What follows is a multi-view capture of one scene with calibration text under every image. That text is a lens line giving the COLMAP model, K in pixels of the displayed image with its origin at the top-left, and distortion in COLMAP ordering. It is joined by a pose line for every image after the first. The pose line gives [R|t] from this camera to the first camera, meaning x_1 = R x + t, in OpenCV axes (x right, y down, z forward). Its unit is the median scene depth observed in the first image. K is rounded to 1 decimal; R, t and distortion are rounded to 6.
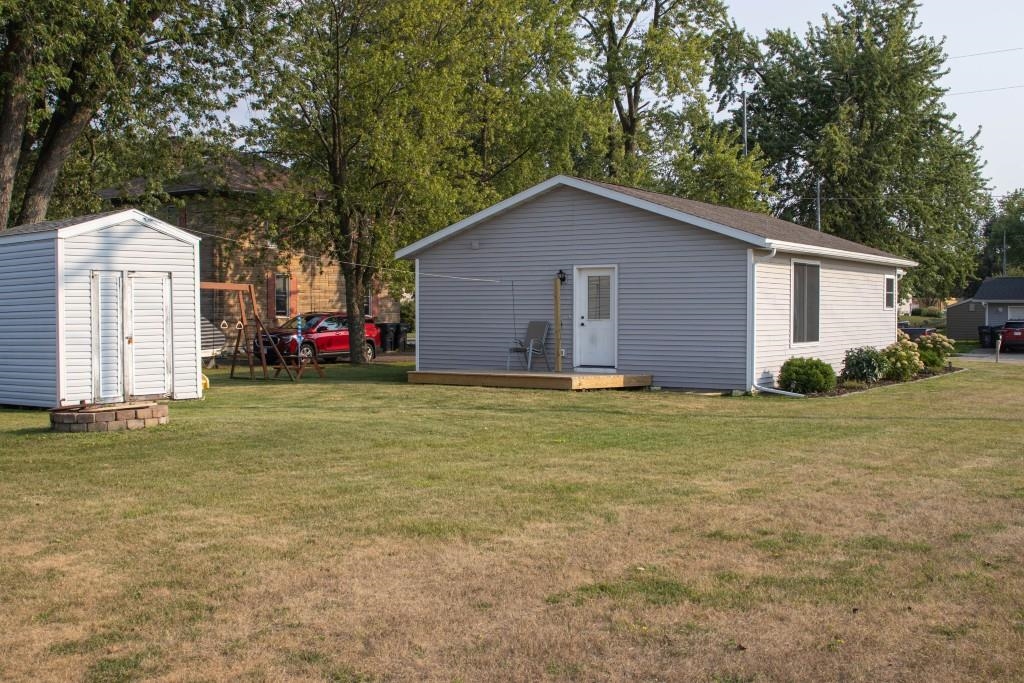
lens RADIAL K [[1078.3, 0, 510.6], [0, 1078.3, 361.7], [0, 0, 1]] dist [-0.046869, 0.000000]
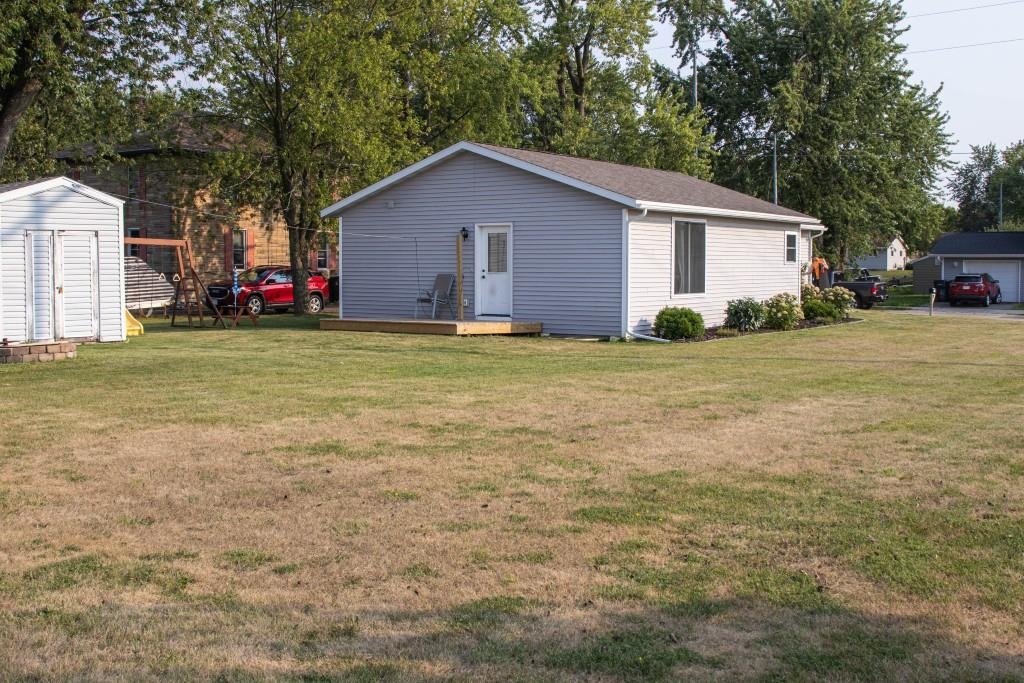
lens RADIAL K [[1119.5, 0, 512.4], [0, 1119.5, 332.9], [0, 0, 1]] dist [-0.050147, 0.000000]
pose [[0.999980, 0.002052, -0.005967, 0.099473], [-0.001965, 0.999893, 0.014480, 0.005560], [0.005996, -0.014468, 0.999877, -0.139388]]
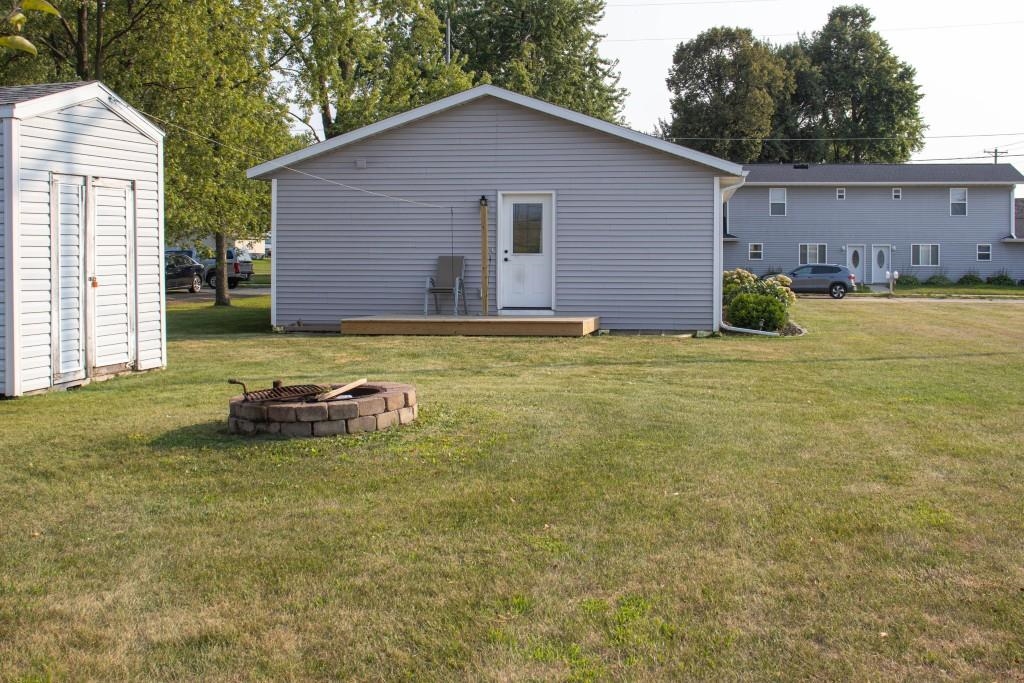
lens RADIAL K [[1083.3, 0, 537.2], [0, 1083.3, 291.4], [0, 0, 1]] dist [-0.041873, 0.000000]
pose [[0.894405, -0.015310, 0.446995, -0.287219], [0.019581, 0.999796, -0.004935, -0.004471], [-0.446828, 0.013167, 0.894523, 0.208768]]
